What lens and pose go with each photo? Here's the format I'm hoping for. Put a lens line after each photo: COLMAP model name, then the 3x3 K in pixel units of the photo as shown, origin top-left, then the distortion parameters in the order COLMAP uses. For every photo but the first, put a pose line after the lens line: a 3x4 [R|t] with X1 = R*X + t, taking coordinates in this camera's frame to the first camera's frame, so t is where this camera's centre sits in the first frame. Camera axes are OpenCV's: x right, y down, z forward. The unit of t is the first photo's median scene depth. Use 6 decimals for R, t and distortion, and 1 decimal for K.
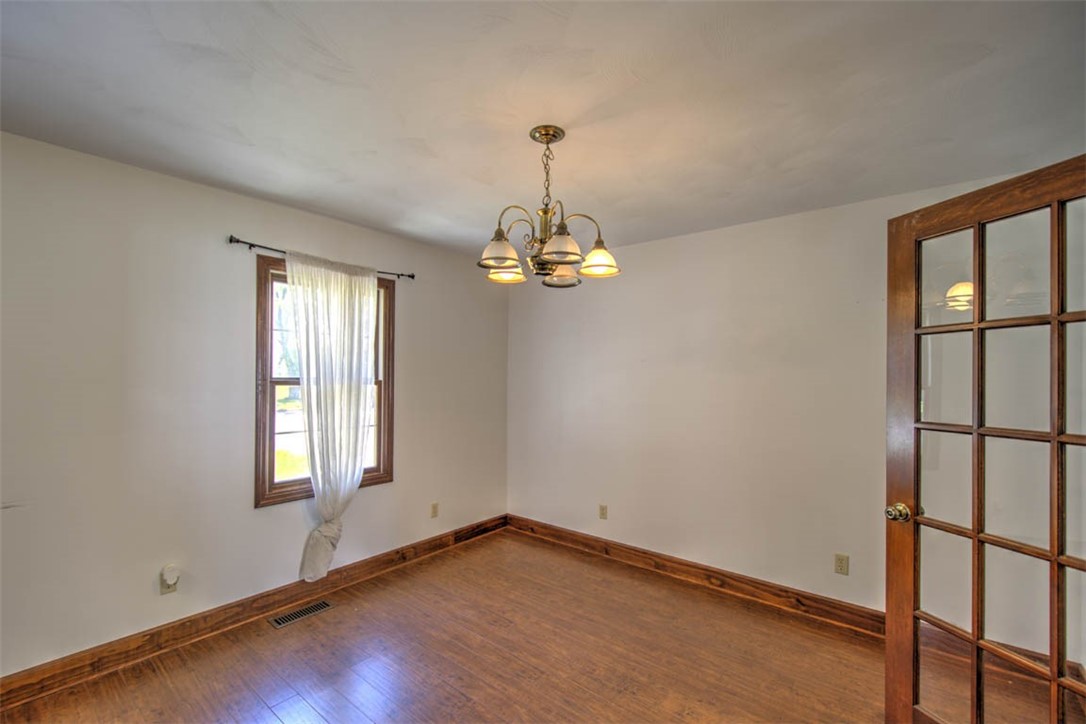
lens RADIAL K [[464.4, 0, 539.6], [0, 464.4, 375.9], [0, 0, 1]] dist [0.007515, -0.001777]
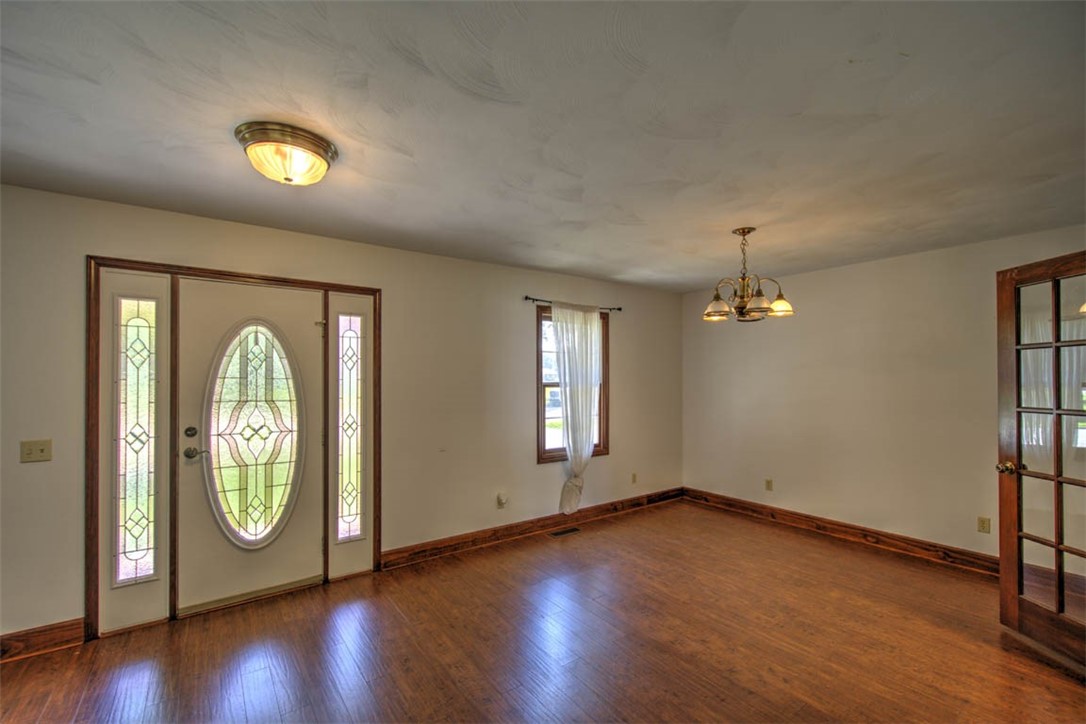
lens RADIAL K [[464.4, 0, 541.6], [0, 464.4, 375.4], [0, 0, 1]] dist [0.007515, -0.001777]
pose [[0.965898, -0.013077, -0.258592, -0.182470], [0.011342, 0.999902, -0.008203, -0.005958], [0.258674, 0.004990, 0.965952, -0.544167]]
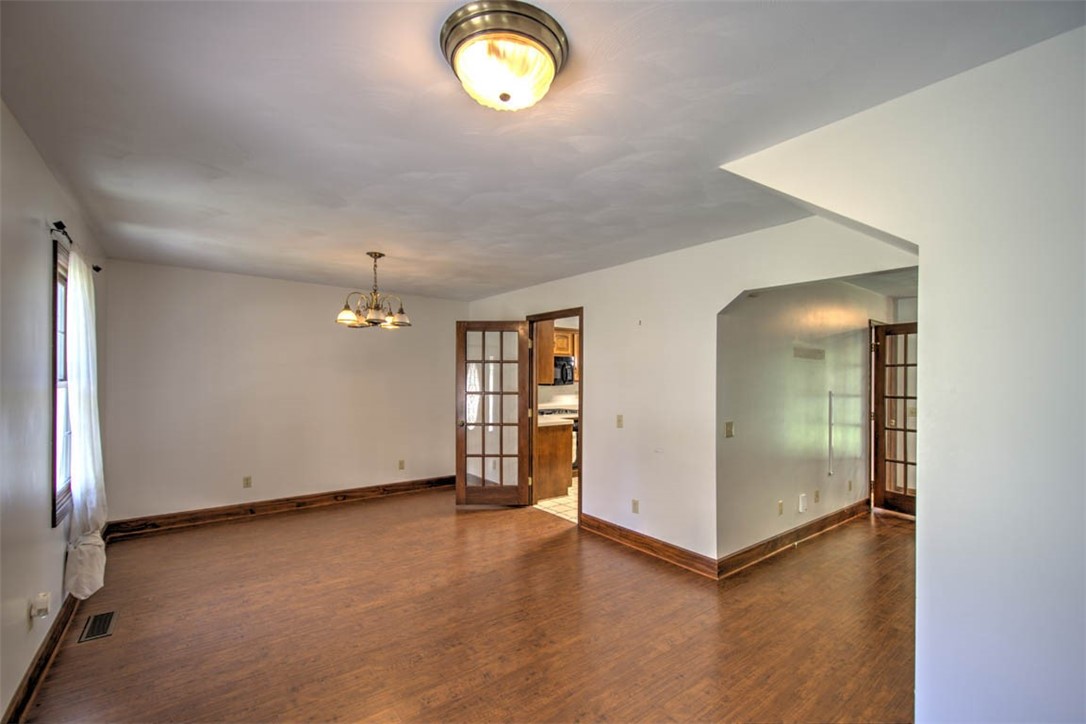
lens RADIAL K [[464.4, 0, 538.3], [0, 464.4, 382.6], [0, 0, 1]] dist [0.007515, -0.001777]
pose [[0.238909, -0.019678, 0.970842, -1.253912], [-0.005766, 0.999748, 0.021683, -0.018044], [-0.971025, -0.010778, 0.238736, -0.102879]]
